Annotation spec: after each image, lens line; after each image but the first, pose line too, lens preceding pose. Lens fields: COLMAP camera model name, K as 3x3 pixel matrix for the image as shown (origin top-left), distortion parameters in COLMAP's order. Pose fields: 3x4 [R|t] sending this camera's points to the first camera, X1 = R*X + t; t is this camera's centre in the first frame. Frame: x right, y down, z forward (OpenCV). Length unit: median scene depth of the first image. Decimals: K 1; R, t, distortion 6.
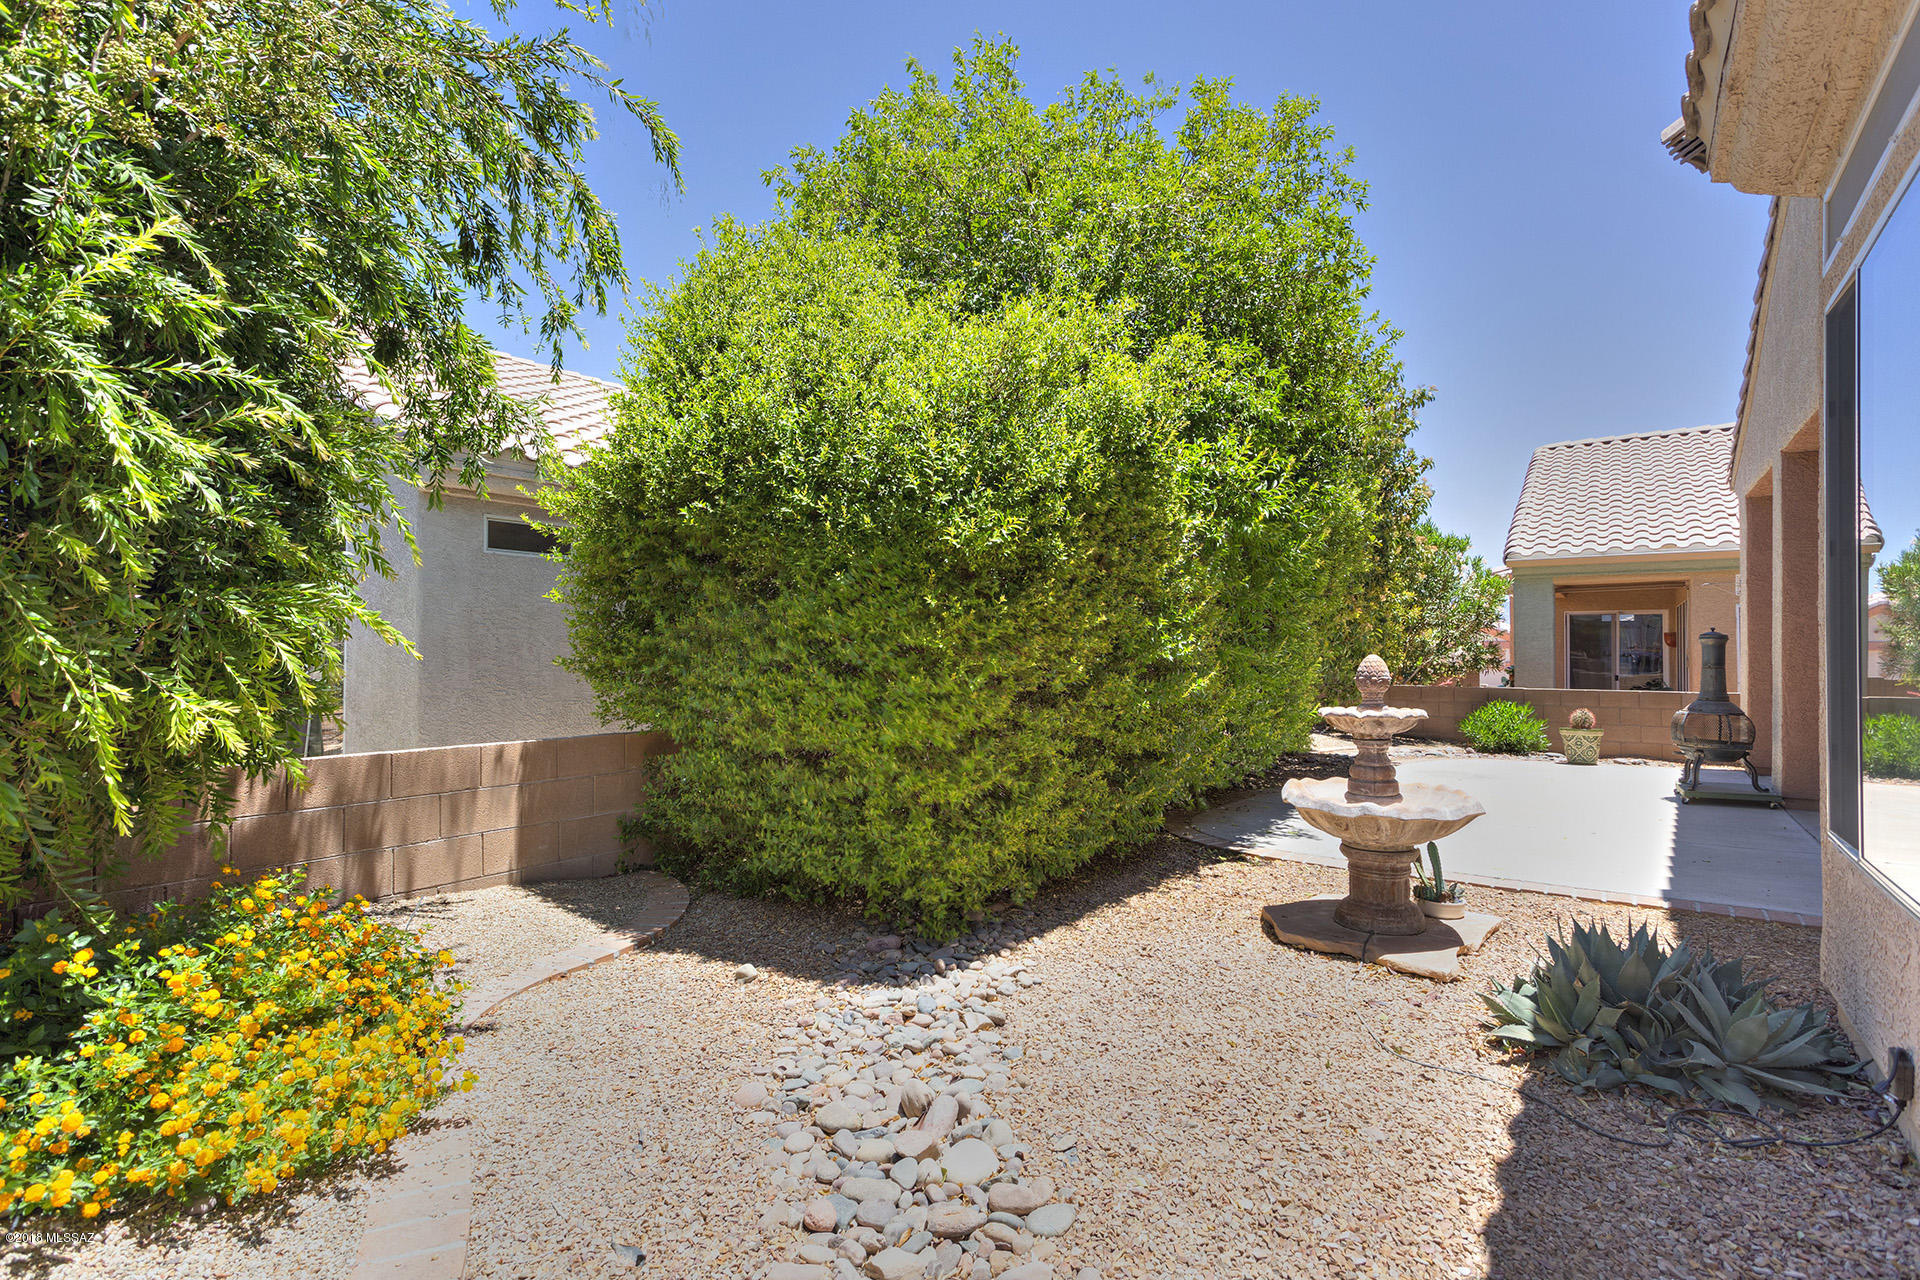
lens RADIAL K [[917.8, 0, 957.9], [0, 917.8, 646.4], [0, 0, 1]] dist [-0.001766, 0.000069]
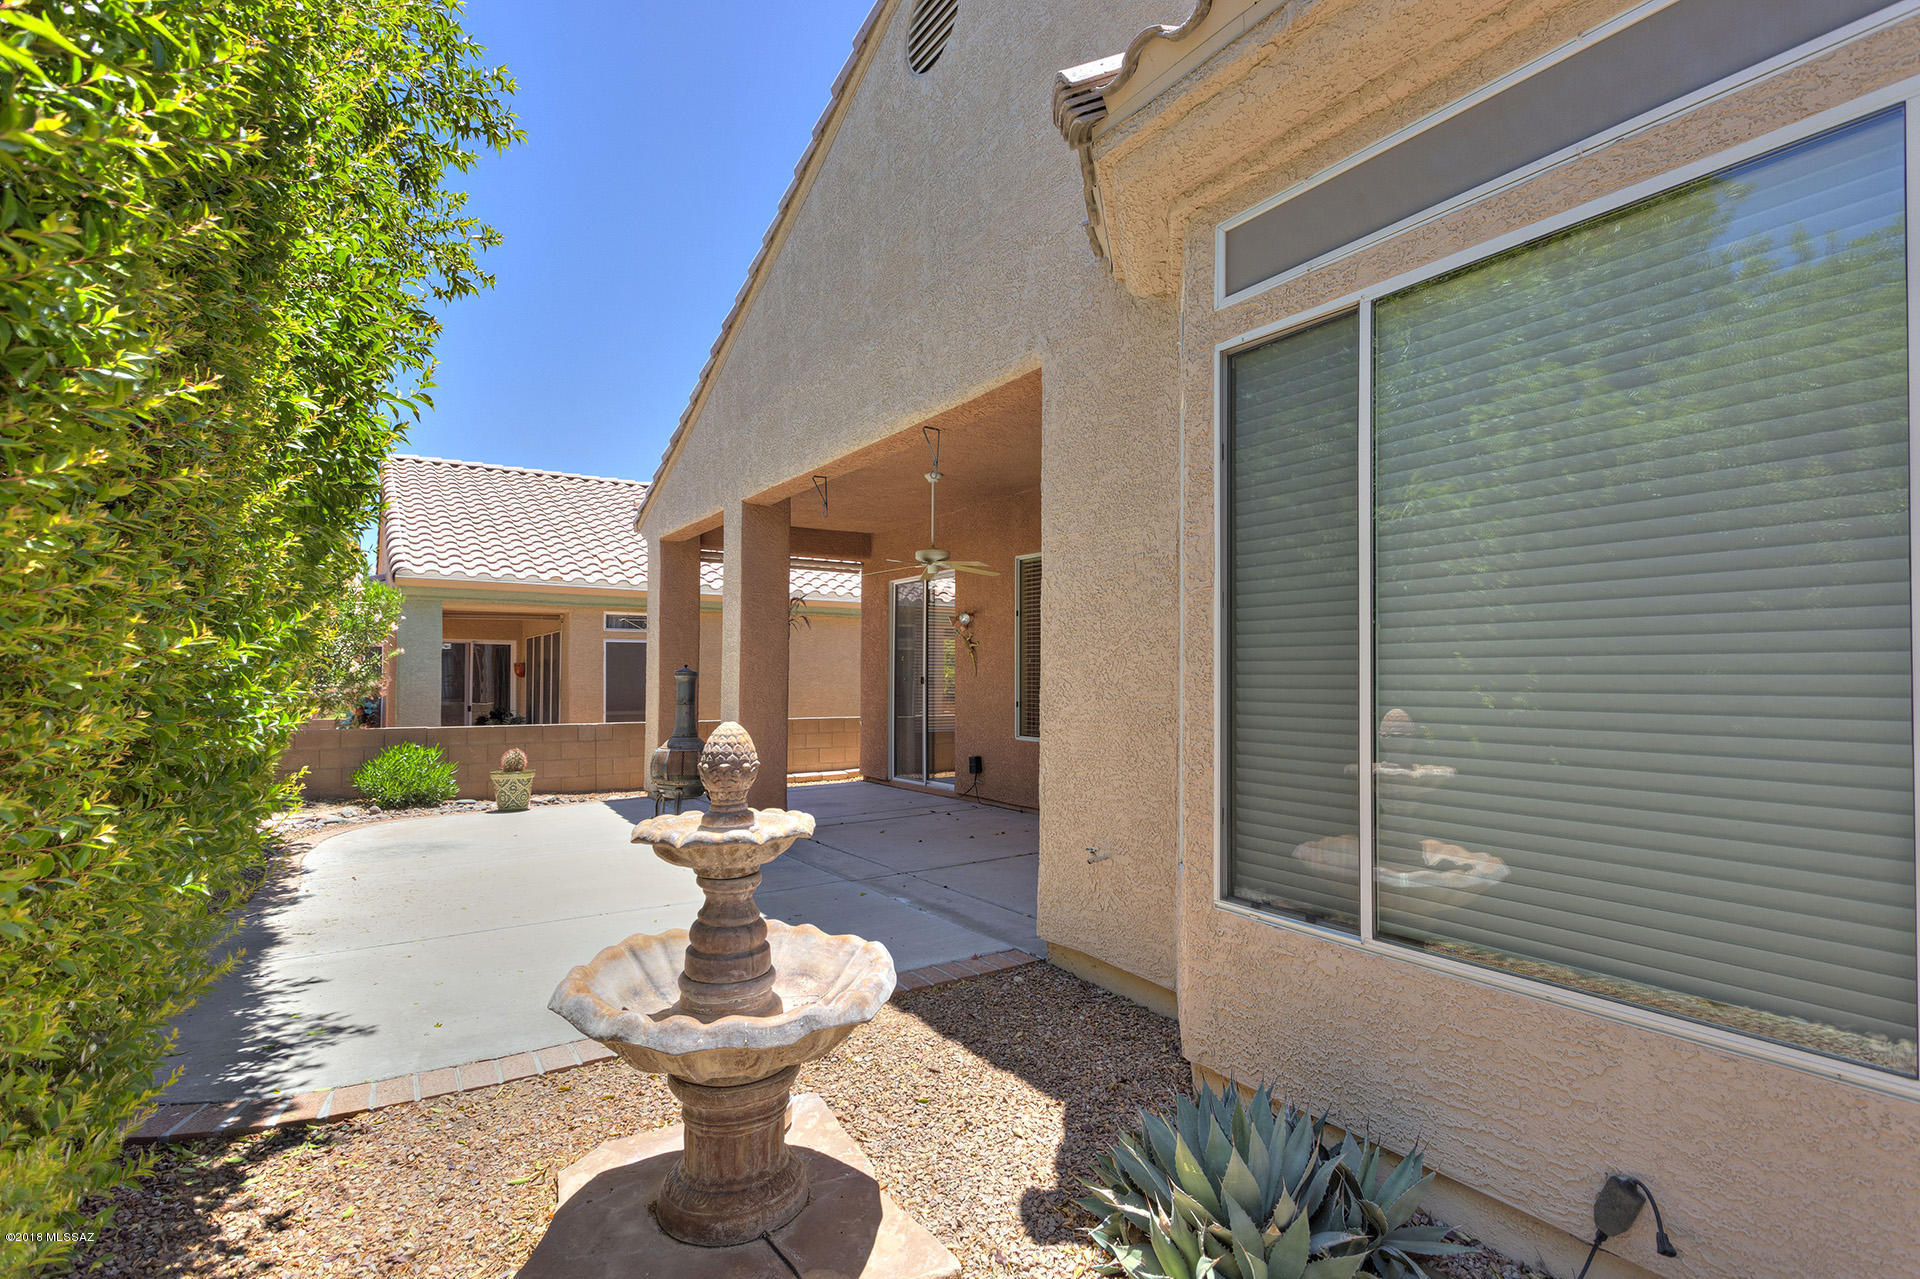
lens RADIAL K [[922.0, 0, 960.5], [0, 922.0, 685.4], [0, 0, 1]] dist [-0.014400, 0.015901]
pose [[0.358629, -0.005019, 0.933467, -0.007466], [-0.011011, 0.999893, 0.009607, -0.008369], [-0.933415, -0.013724, 0.358536, 0.265482]]
